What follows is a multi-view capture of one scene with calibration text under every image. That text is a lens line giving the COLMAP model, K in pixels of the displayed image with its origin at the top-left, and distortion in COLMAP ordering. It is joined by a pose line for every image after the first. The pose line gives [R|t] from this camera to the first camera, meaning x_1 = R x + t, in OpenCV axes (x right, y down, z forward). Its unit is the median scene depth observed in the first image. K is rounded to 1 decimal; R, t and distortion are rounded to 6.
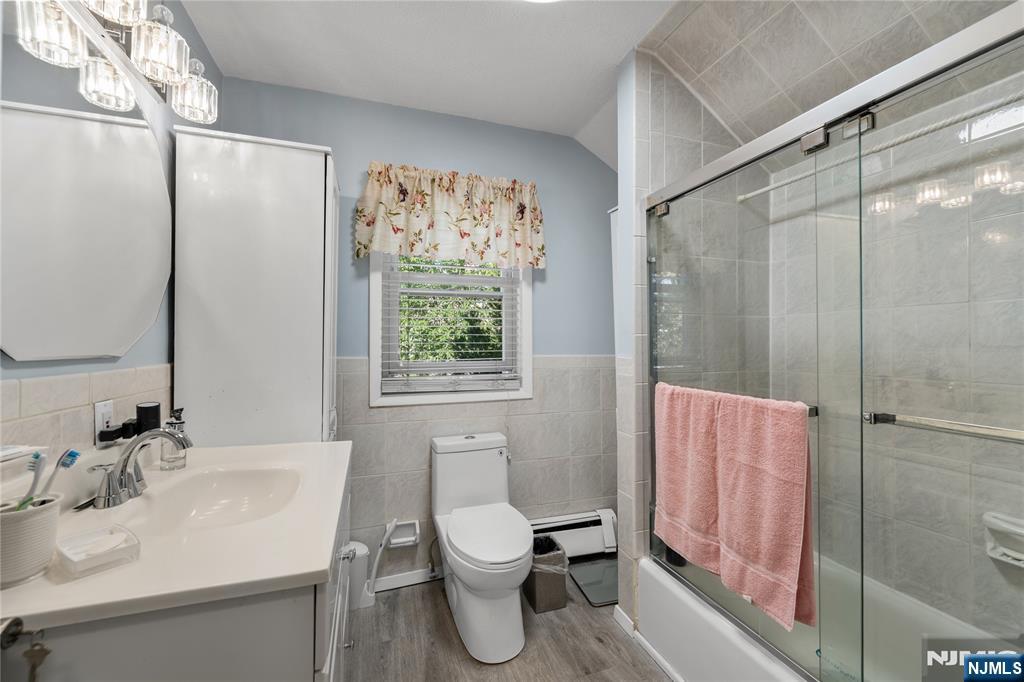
lens RADIAL K [[414.7, 0, 513.1], [0, 414.7, 343.0], [0, 0, 1]] dist [0.004577, -0.000710]
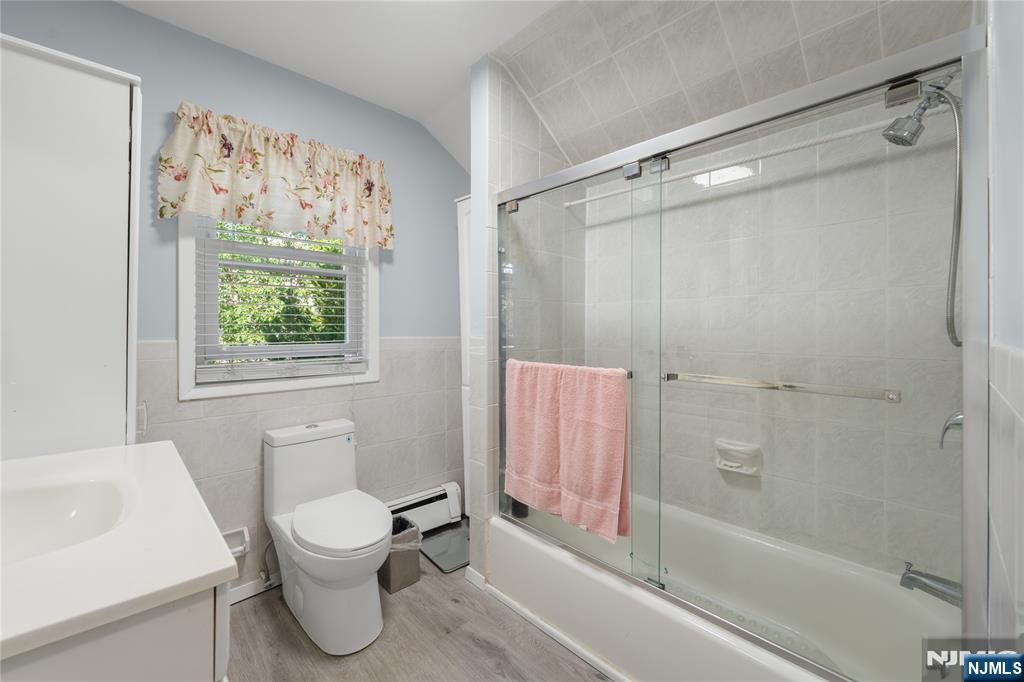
lens RADIAL K [[414.7, 0, 511.4], [0, 414.7, 332.0], [0, 0, 1]] dist [0.004577, -0.000710]
pose [[0.909318, -0.001879, 0.416098, -0.099635], [-0.002496, 0.999947, 0.009971, 0.008680], [-0.416095, -0.010105, 0.909265, -0.026865]]
